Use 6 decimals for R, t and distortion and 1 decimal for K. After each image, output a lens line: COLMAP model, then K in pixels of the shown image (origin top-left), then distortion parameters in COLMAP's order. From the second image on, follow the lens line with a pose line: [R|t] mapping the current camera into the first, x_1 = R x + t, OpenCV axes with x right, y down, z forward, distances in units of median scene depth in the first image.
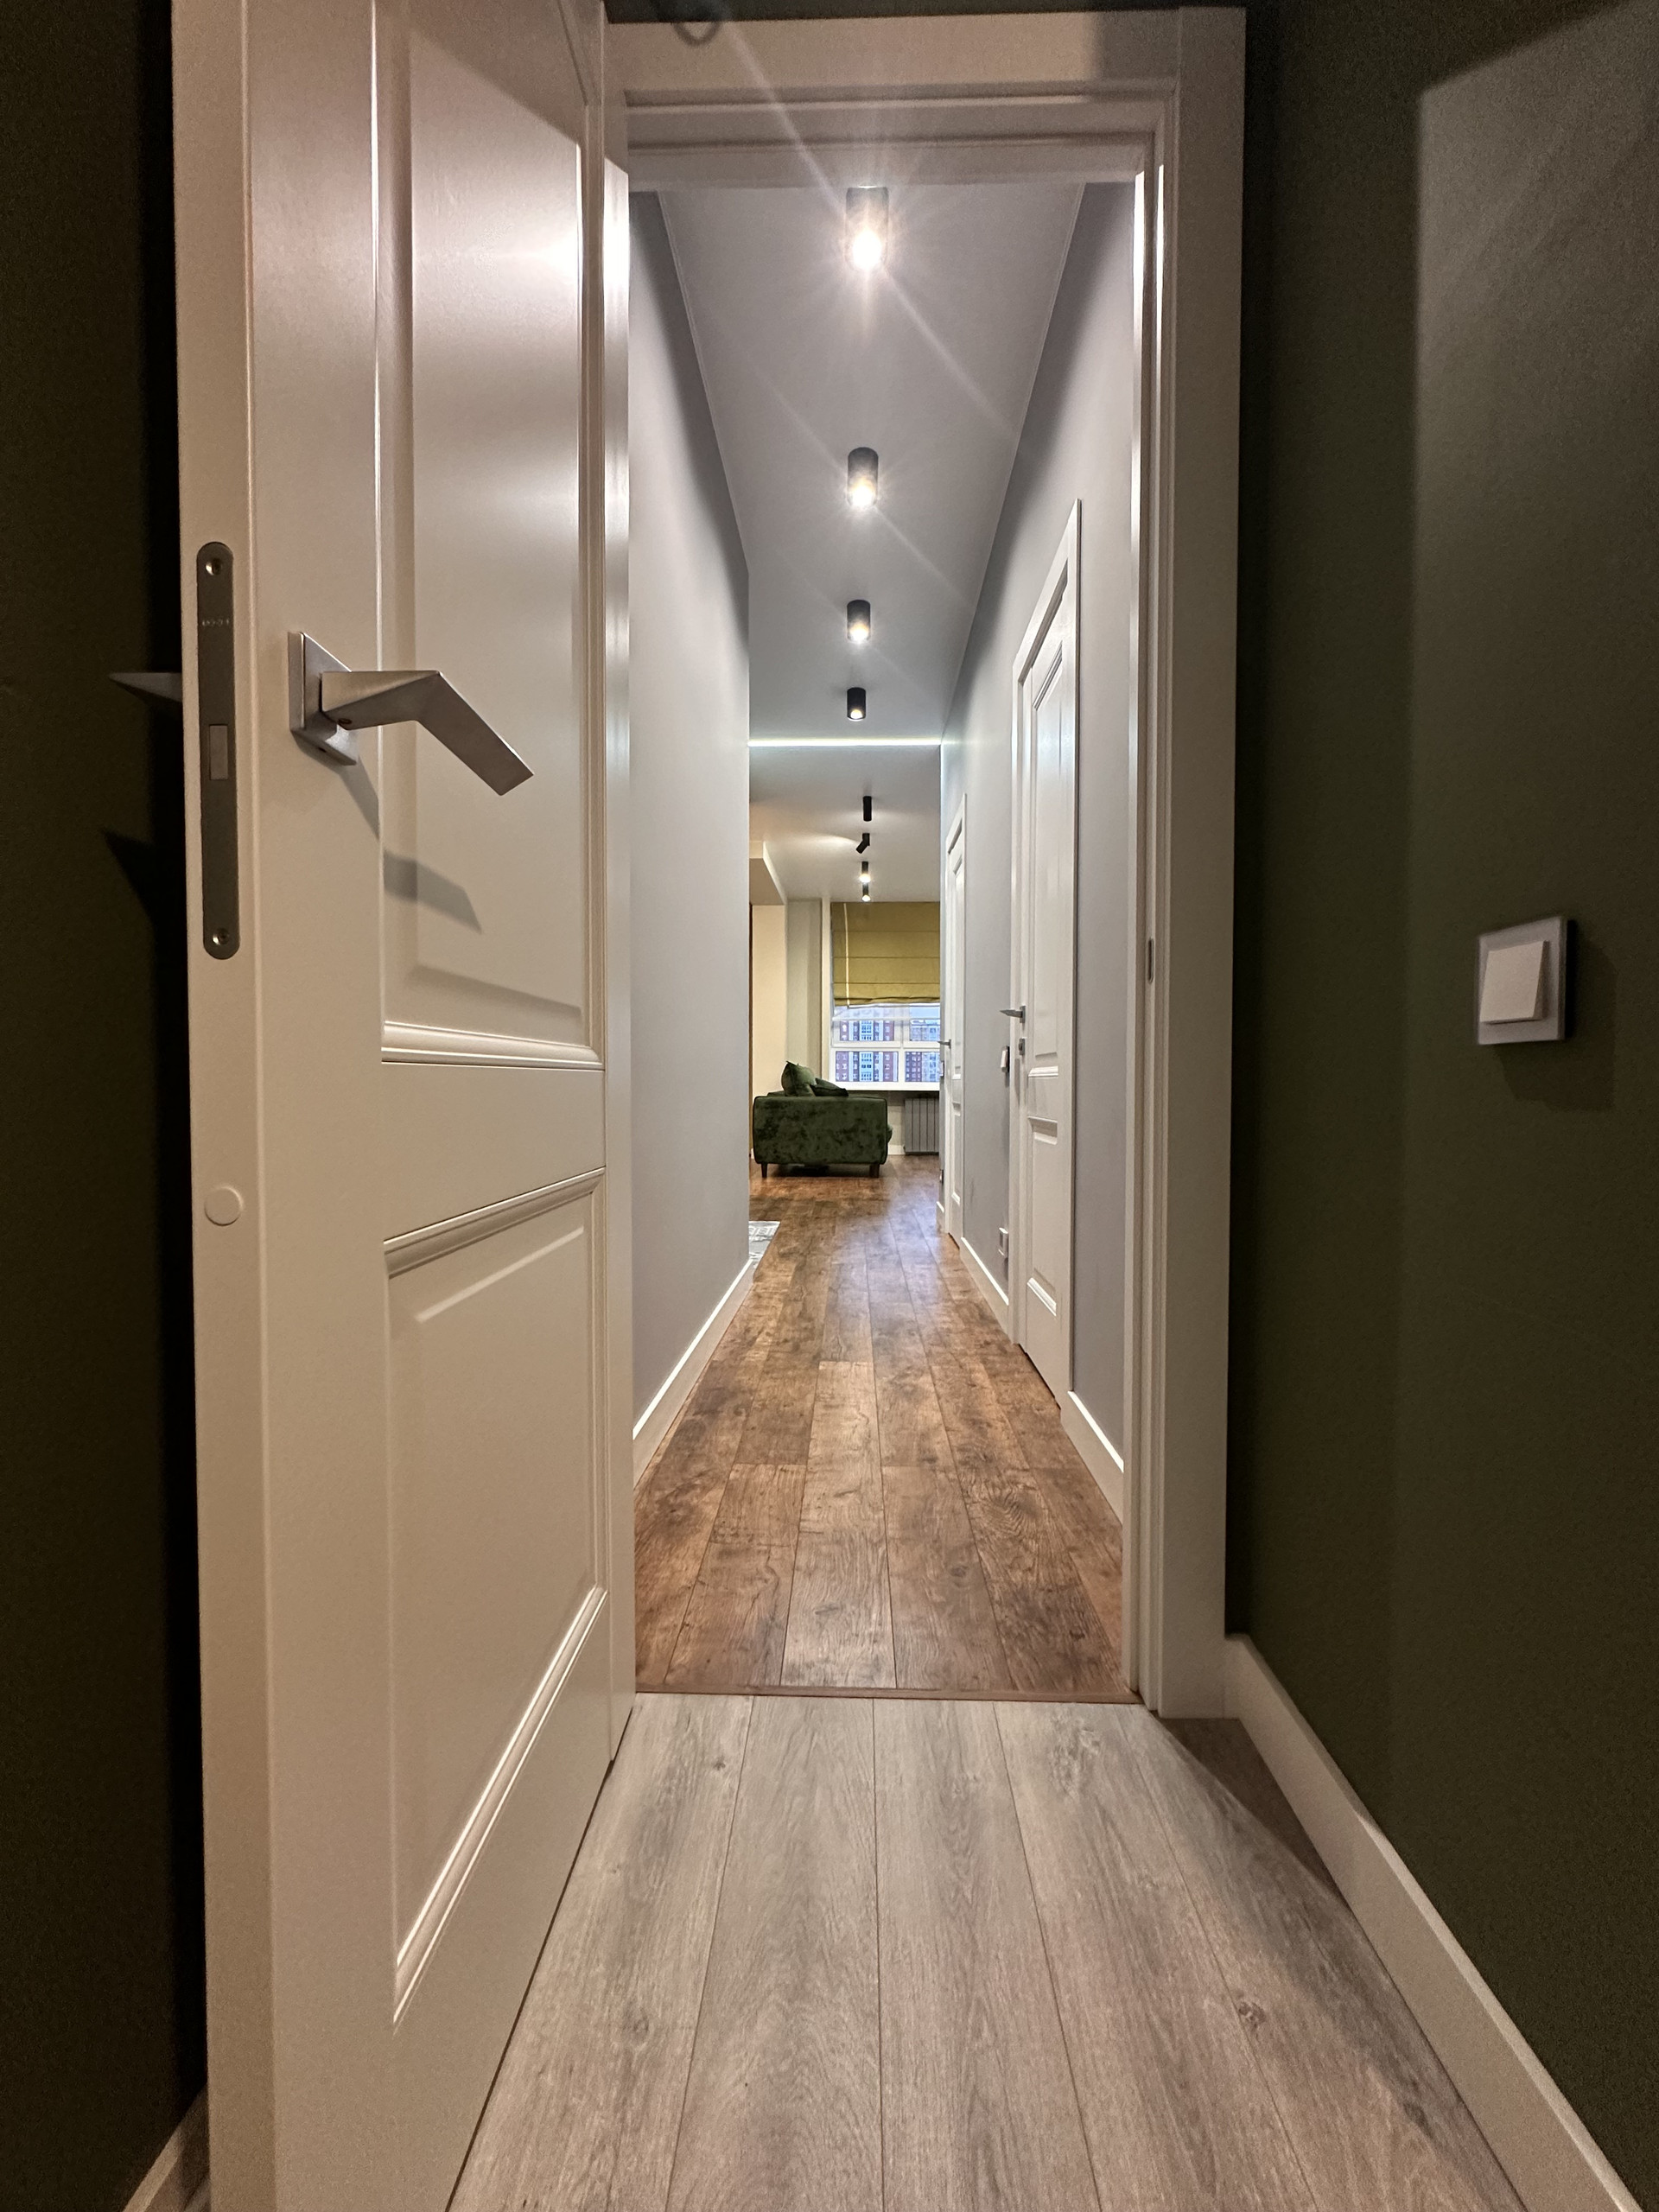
lens RADIAL K [[880.7, 0, 831.9], [0, 880.7, 1107.8], [0, 0, 1]] dist [-0.002694, 0.000460]
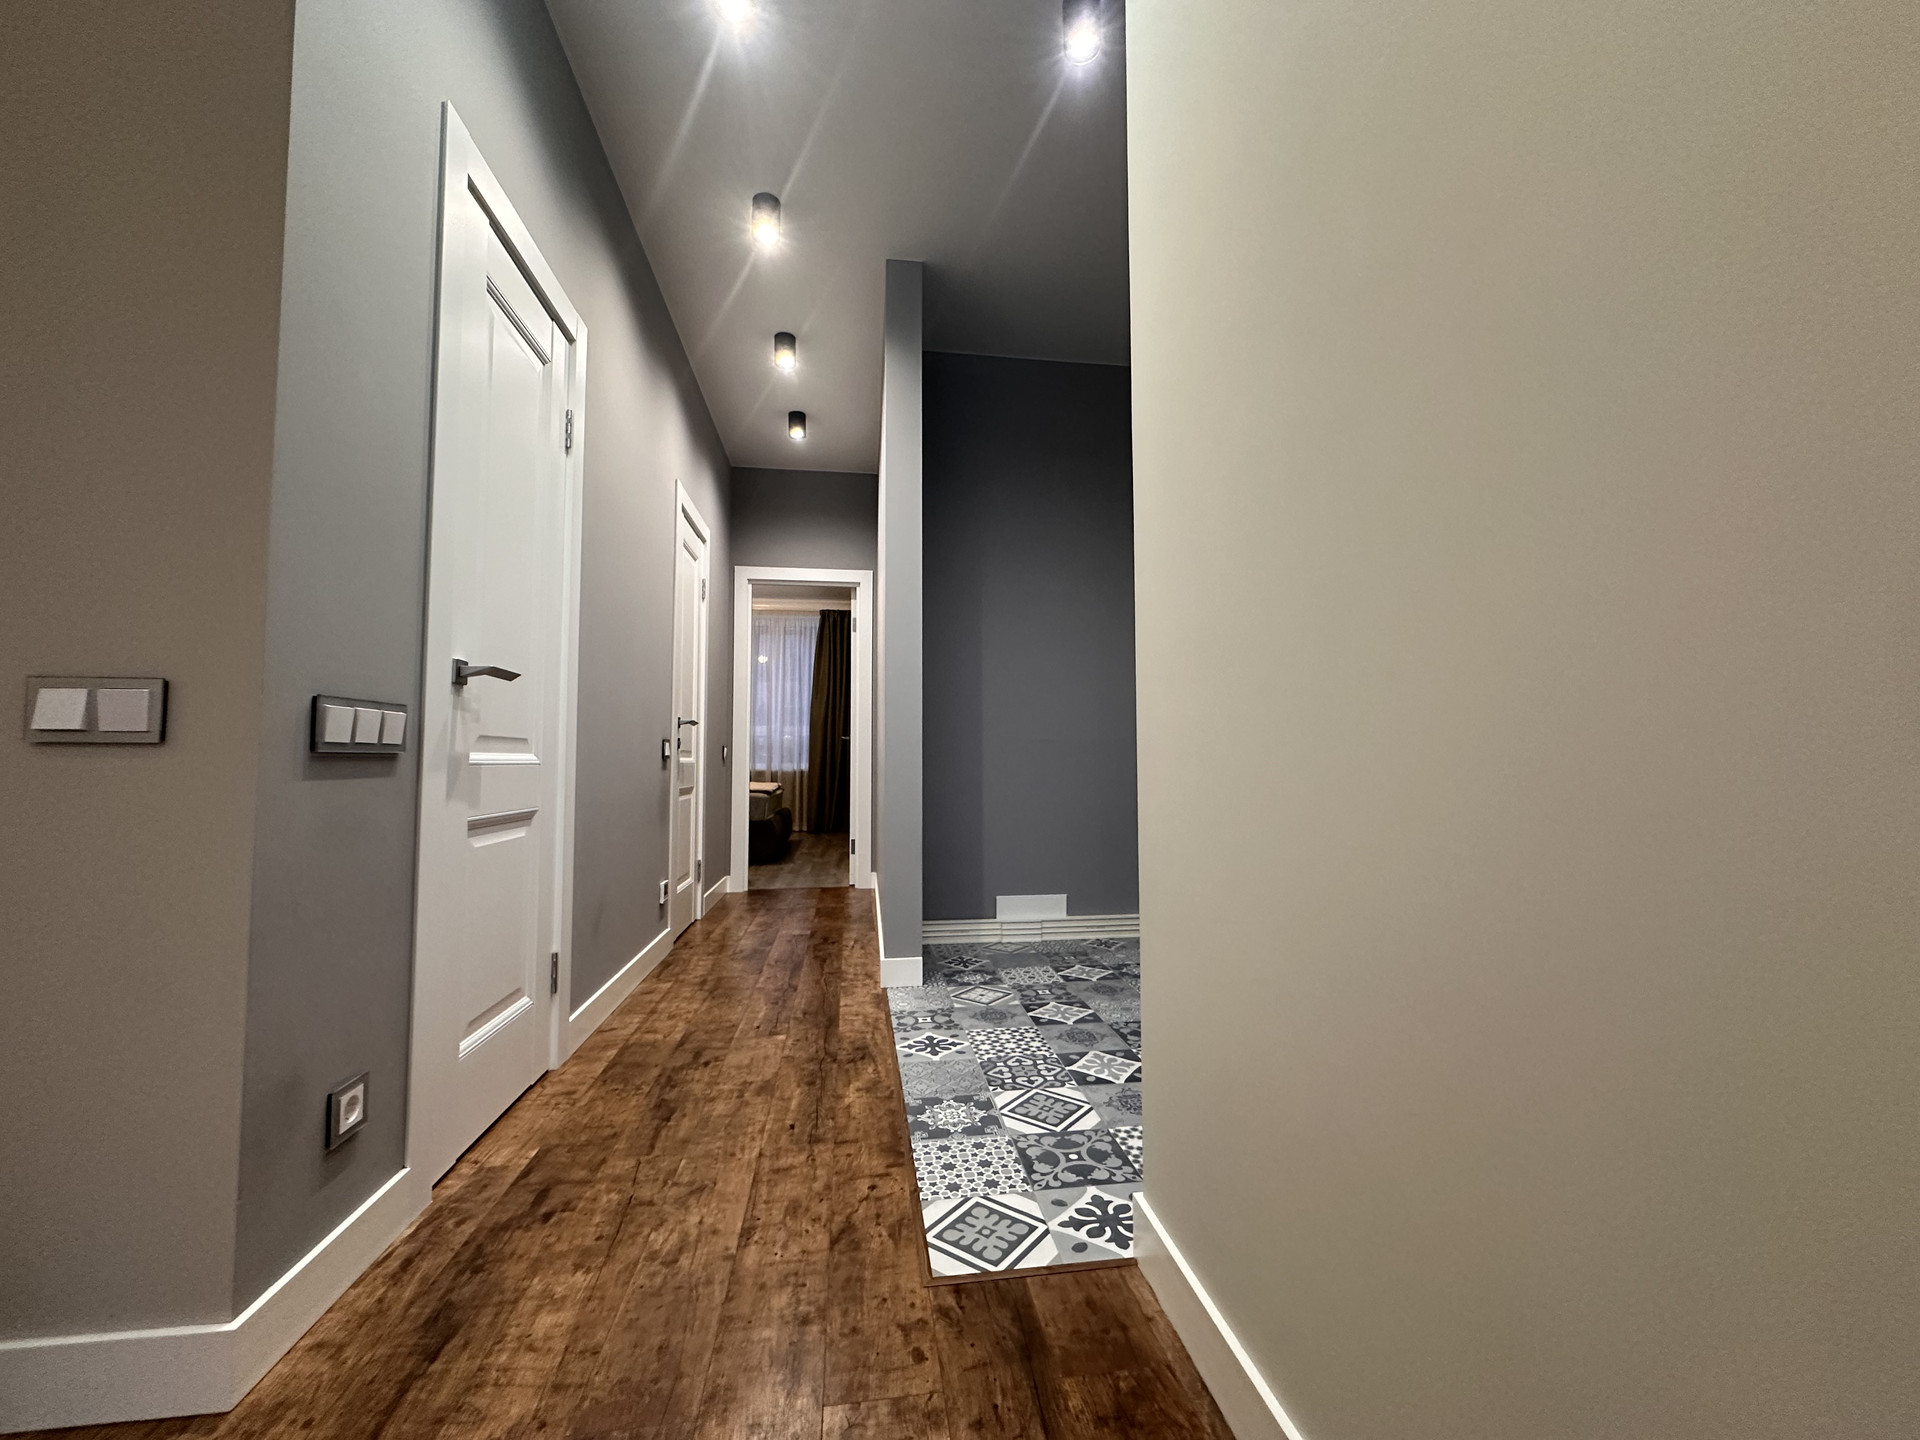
lens RADIAL K [[764.5, 0, 960.3], [0, 764.5, 718.3], [0, 0, 1]] dist [-0.002694, 0.000460]
pose [[-0.986228, -0.008072, -0.165197, -0.048313], [-0.003394, 0.999586, -0.028580, -0.073341], [0.165359, -0.027625, -0.985846, 2.315041]]
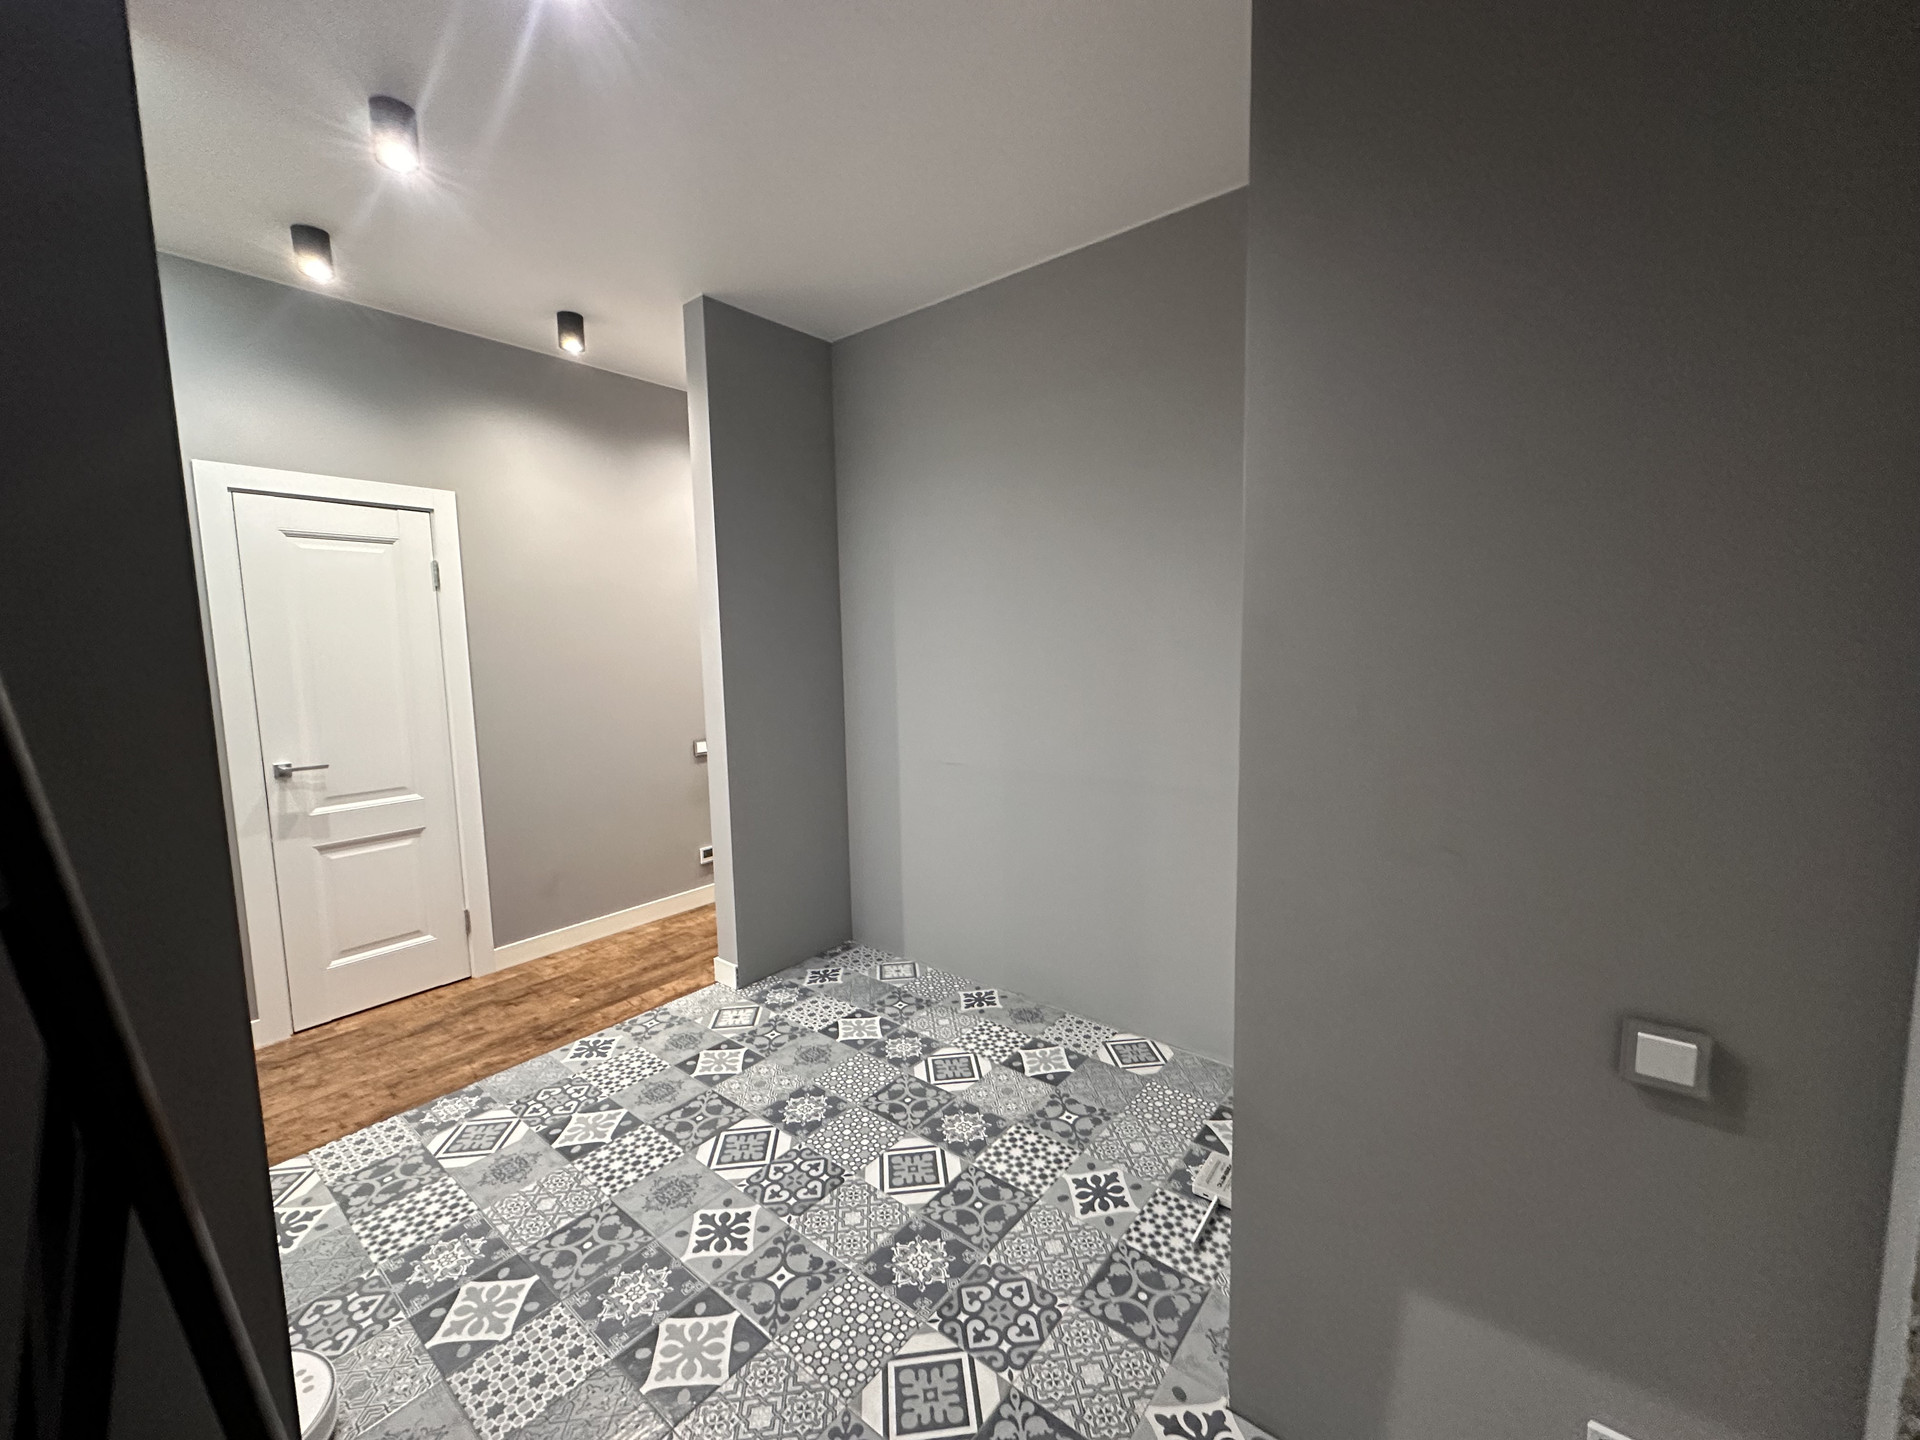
lens RADIAL K [[763.2, 0, 960.6], [0, 763.2, 718.8], [0, 0, 1]] dist [-0.002535, 0.000328]
pose [[-0.796929, -0.047199, 0.602226, -1.129192], [0.037172, 0.991222, 0.126875, -0.289536], [-0.602928, 0.123496, -0.788179, 1.944078]]
